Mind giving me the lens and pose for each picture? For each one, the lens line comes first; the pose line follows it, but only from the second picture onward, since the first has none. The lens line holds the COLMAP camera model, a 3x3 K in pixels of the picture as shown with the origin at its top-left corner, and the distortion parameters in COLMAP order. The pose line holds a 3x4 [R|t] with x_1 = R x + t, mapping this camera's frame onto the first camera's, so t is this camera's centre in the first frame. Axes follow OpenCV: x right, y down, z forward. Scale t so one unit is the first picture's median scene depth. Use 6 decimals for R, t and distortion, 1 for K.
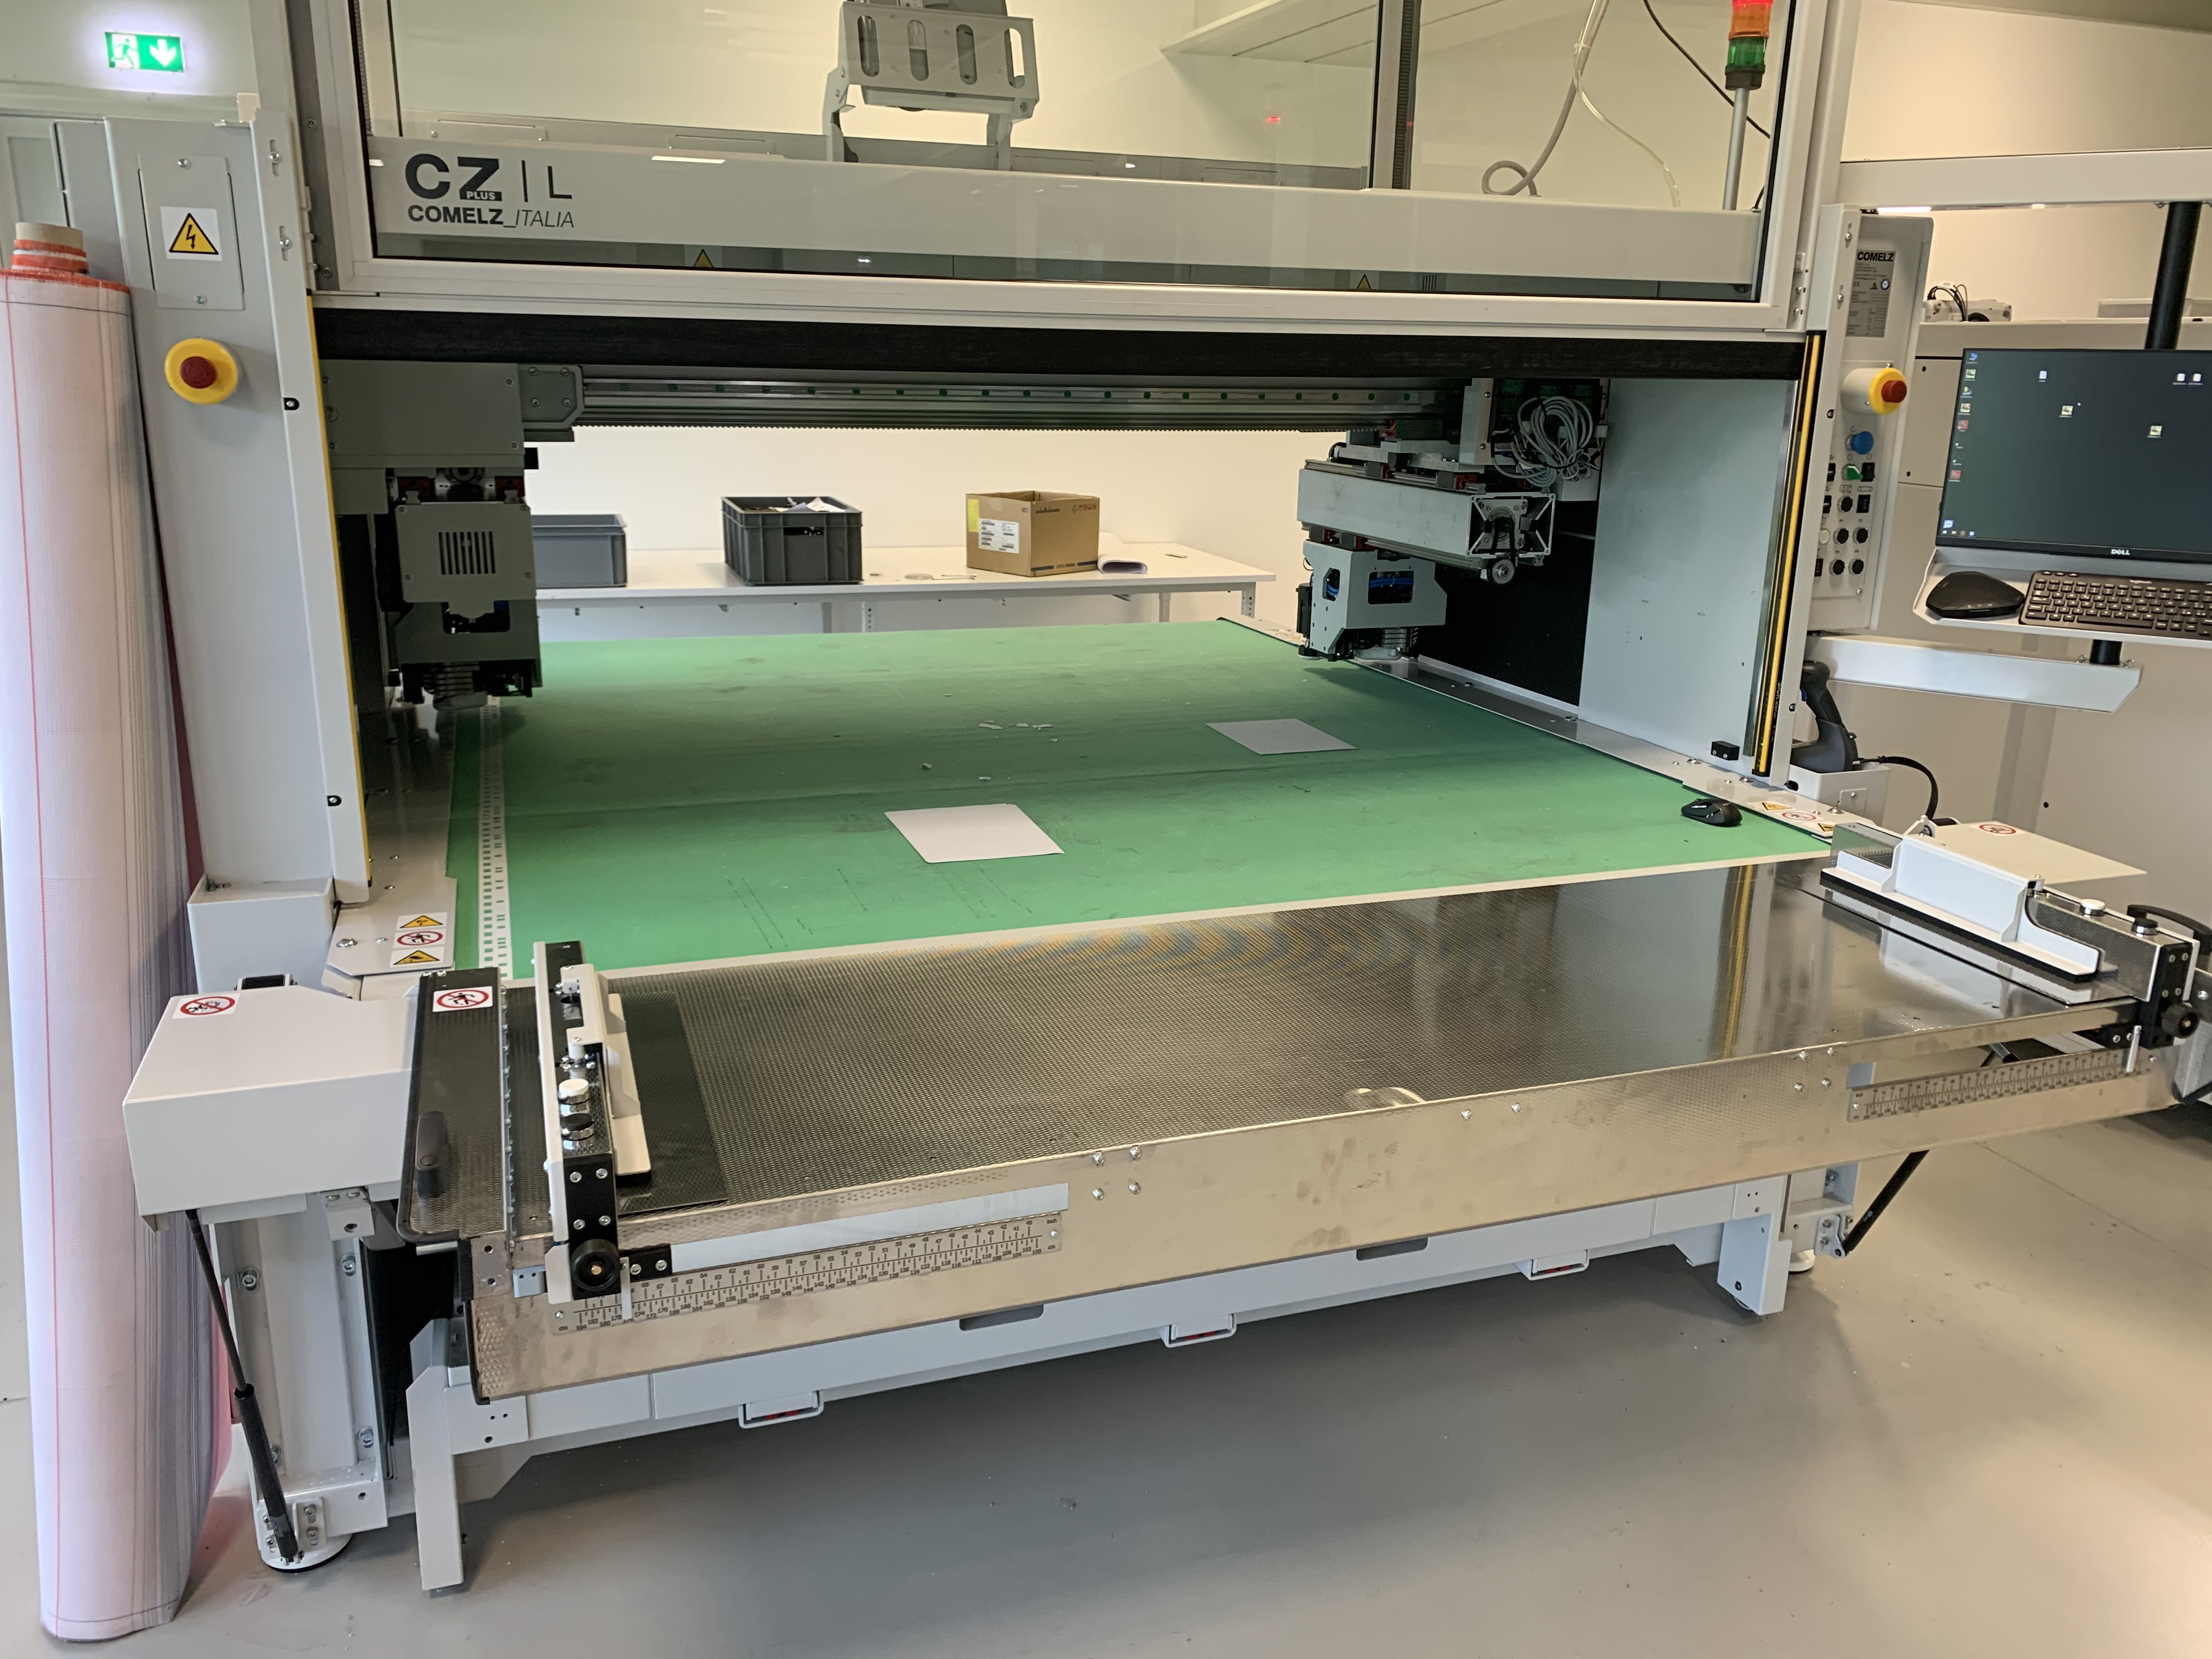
lens RADIAL K [[1681.1, 0, 1110.4], [0, 1681.1, 816.8], [0, 0, 1]] dist [0.039895, -0.032706]
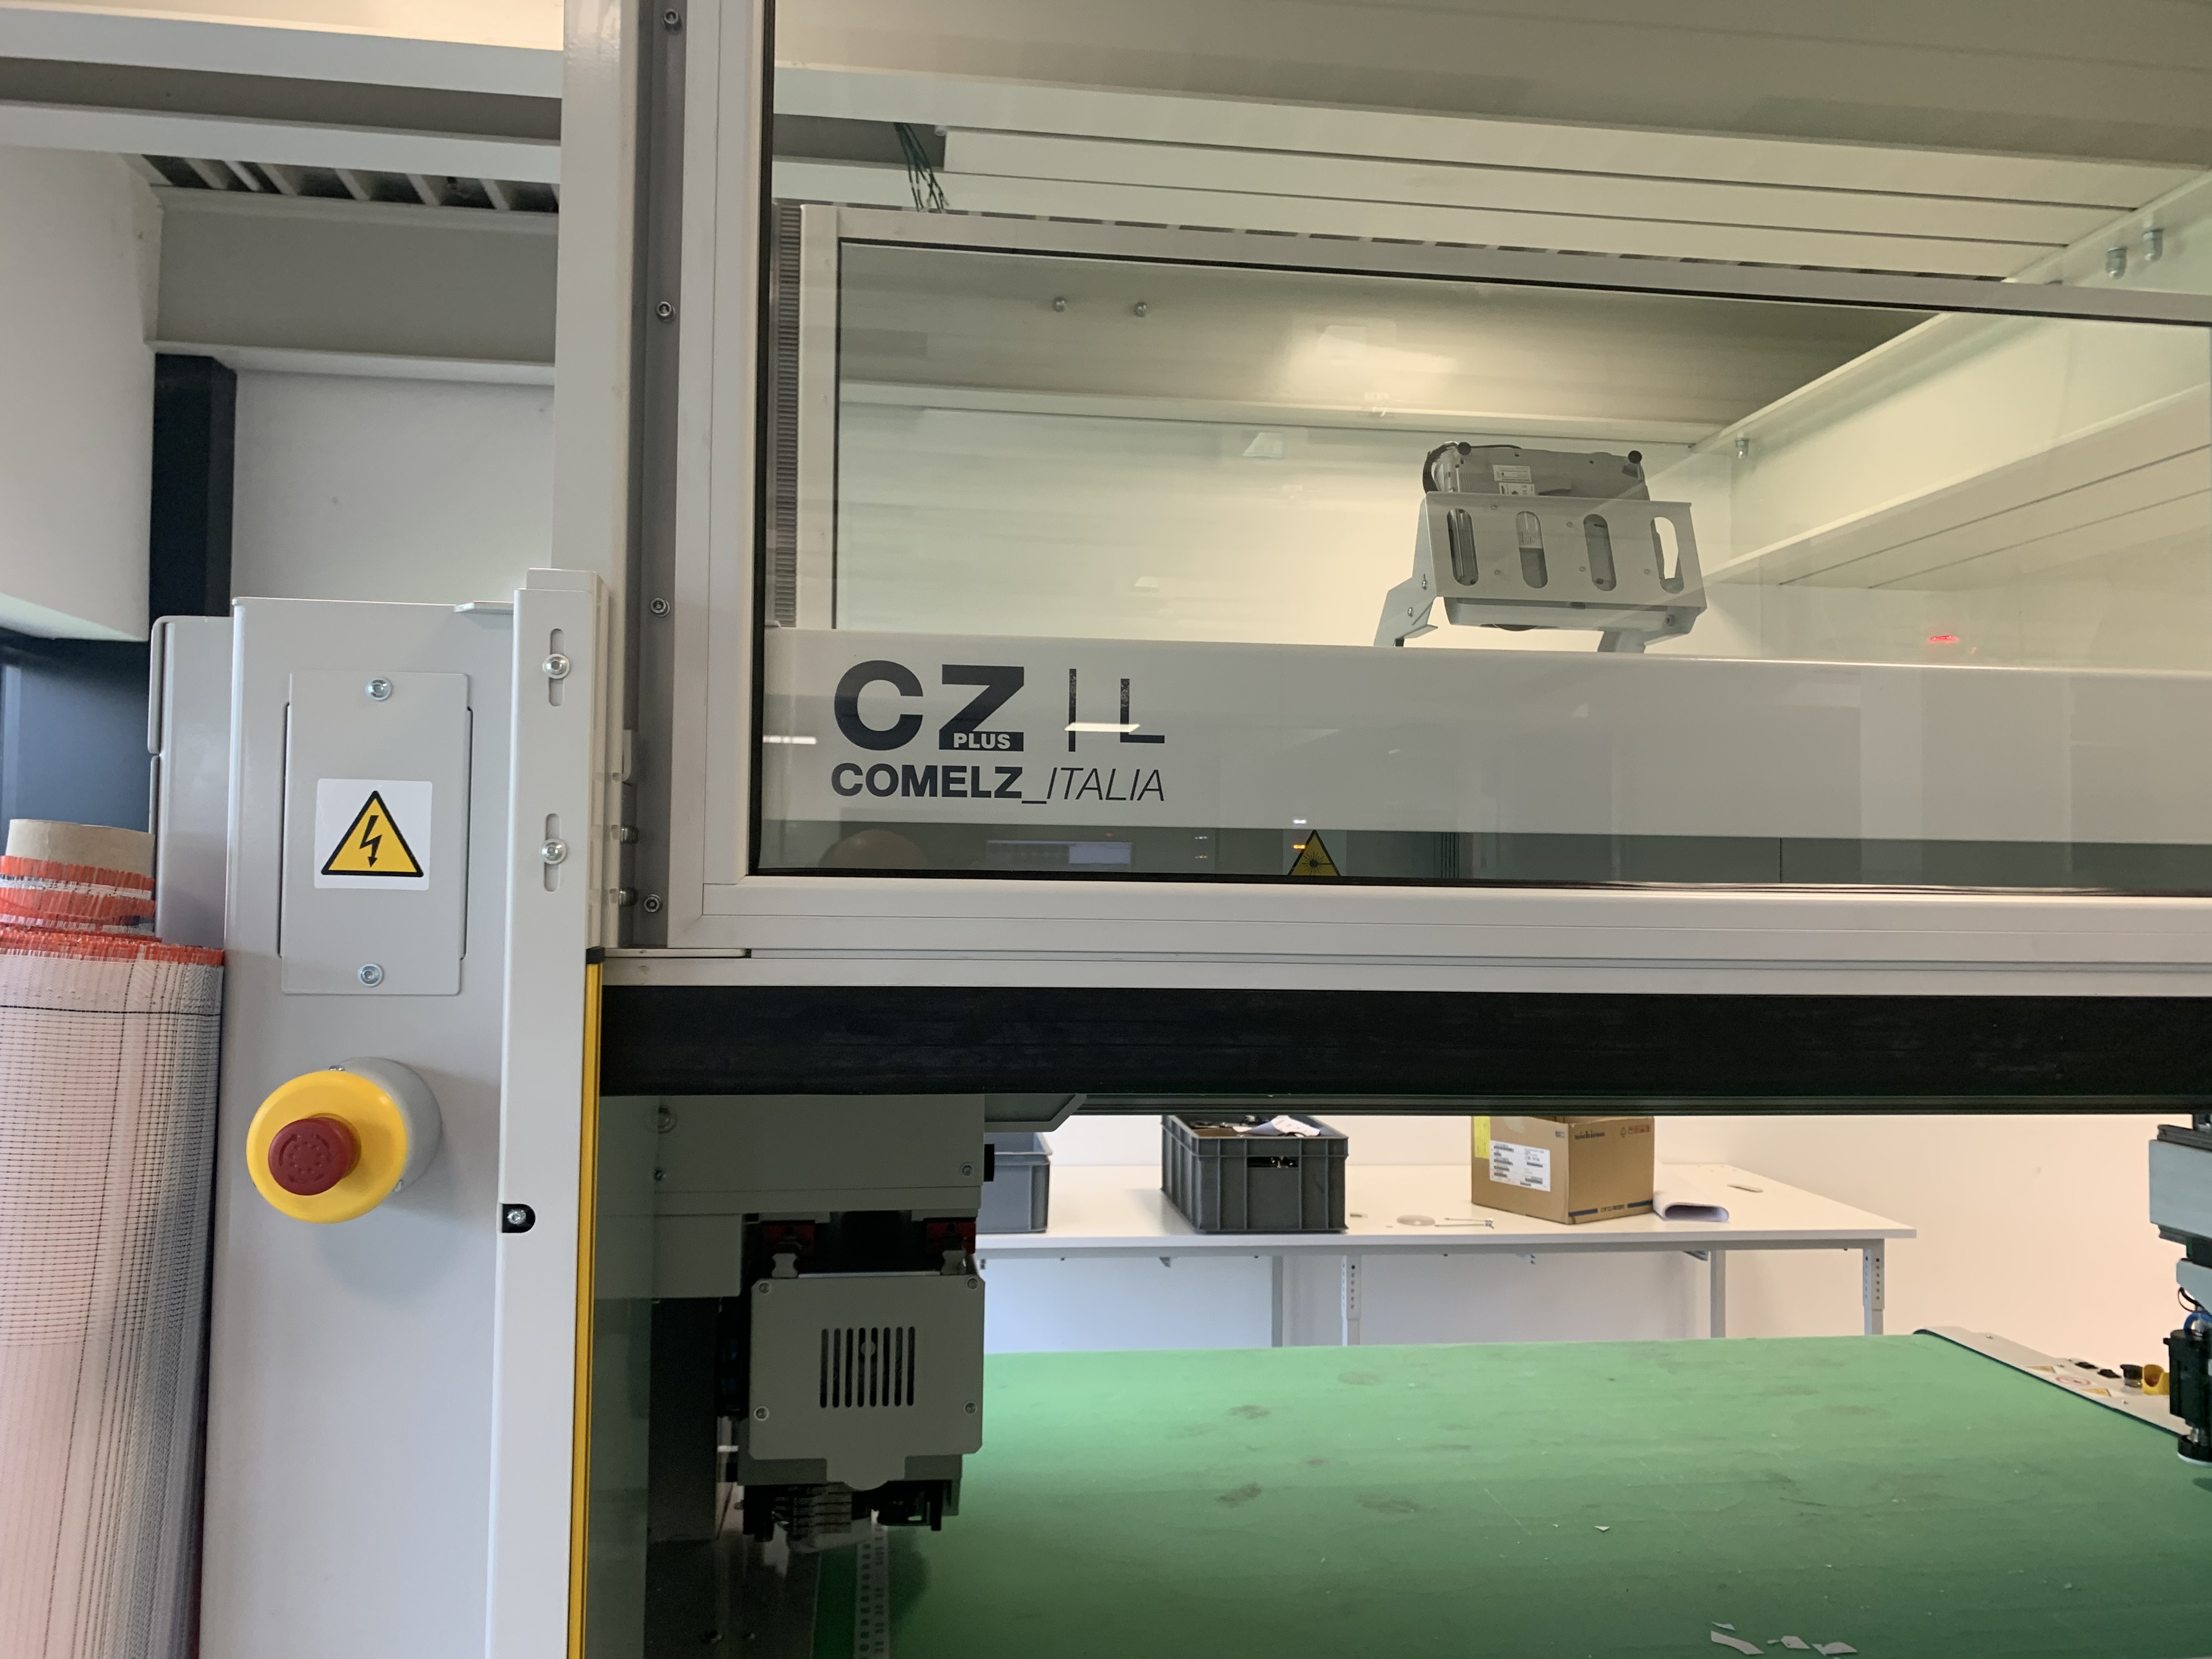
lens RADIAL K [[1681.1, 0, 1104.0], [0, 1681.1, 834.3], [0, 0, 1]] dist [0.039895, -0.032706]
pose [[0.977566, -0.014336, -0.210142, -0.193488], [-0.049840, 0.953605, -0.296907, -0.165245], [0.204649, 0.300720, 0.931497, 0.467771]]
